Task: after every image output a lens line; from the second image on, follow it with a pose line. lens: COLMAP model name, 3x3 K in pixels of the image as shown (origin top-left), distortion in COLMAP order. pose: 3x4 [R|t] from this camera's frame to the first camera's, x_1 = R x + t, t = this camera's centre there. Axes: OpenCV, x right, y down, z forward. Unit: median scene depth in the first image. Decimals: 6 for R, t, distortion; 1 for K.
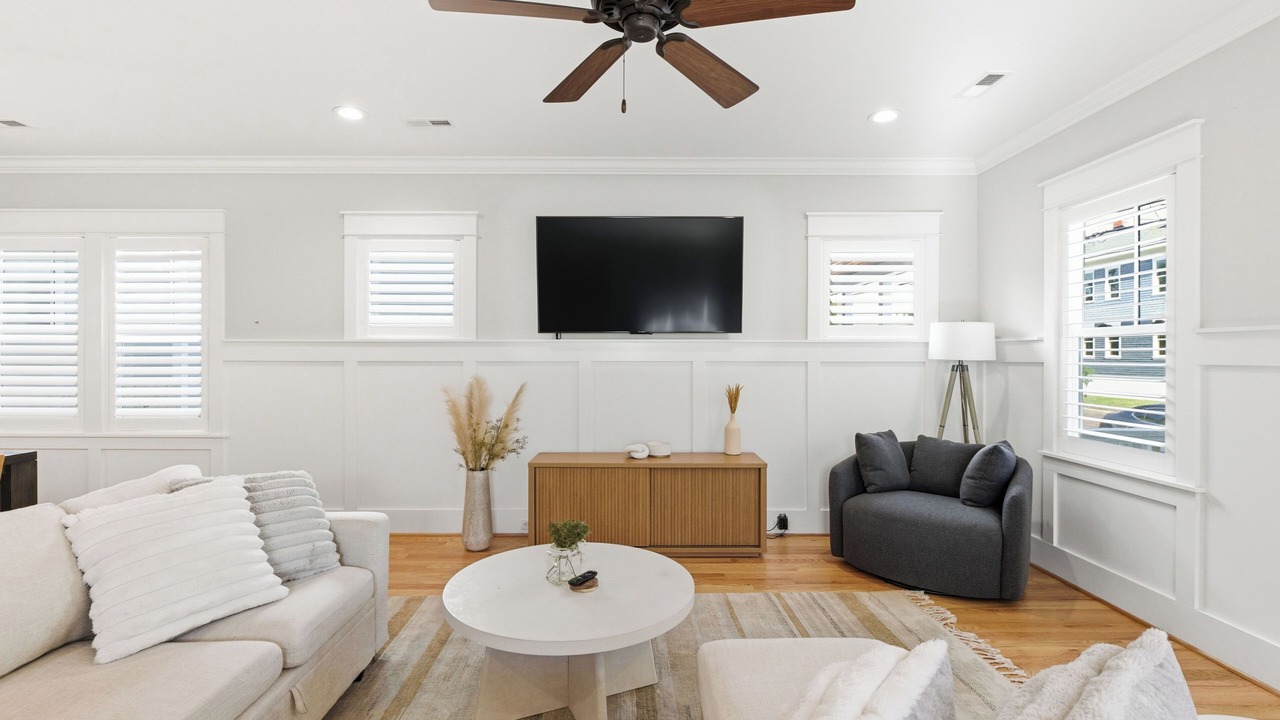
lens RADIAL K [[594.3, 0, 640.0], [0, 594.3, 360.0], [0, 0, 1]] dist [-0.001733, -0.000221]
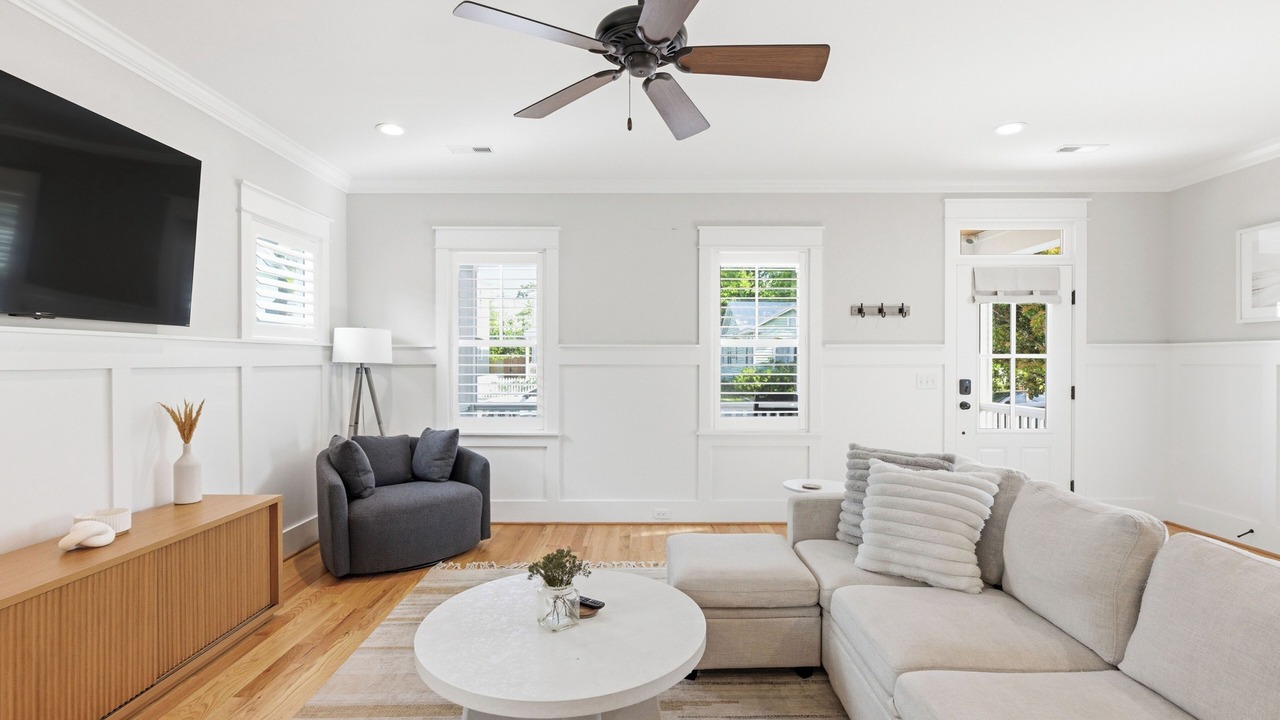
lens RADIAL K [[582.2, 0, 636.2], [0, 582.2, 367.8], [0, 0, 1]] dist [0.002209, 0.000094]
pose [[0.004837, -0.016007, 0.999860, -0.561240], [0.003340, 0.999867, 0.015991, -0.006882], [-0.999983, 0.003262, 0.004890, 0.519786]]
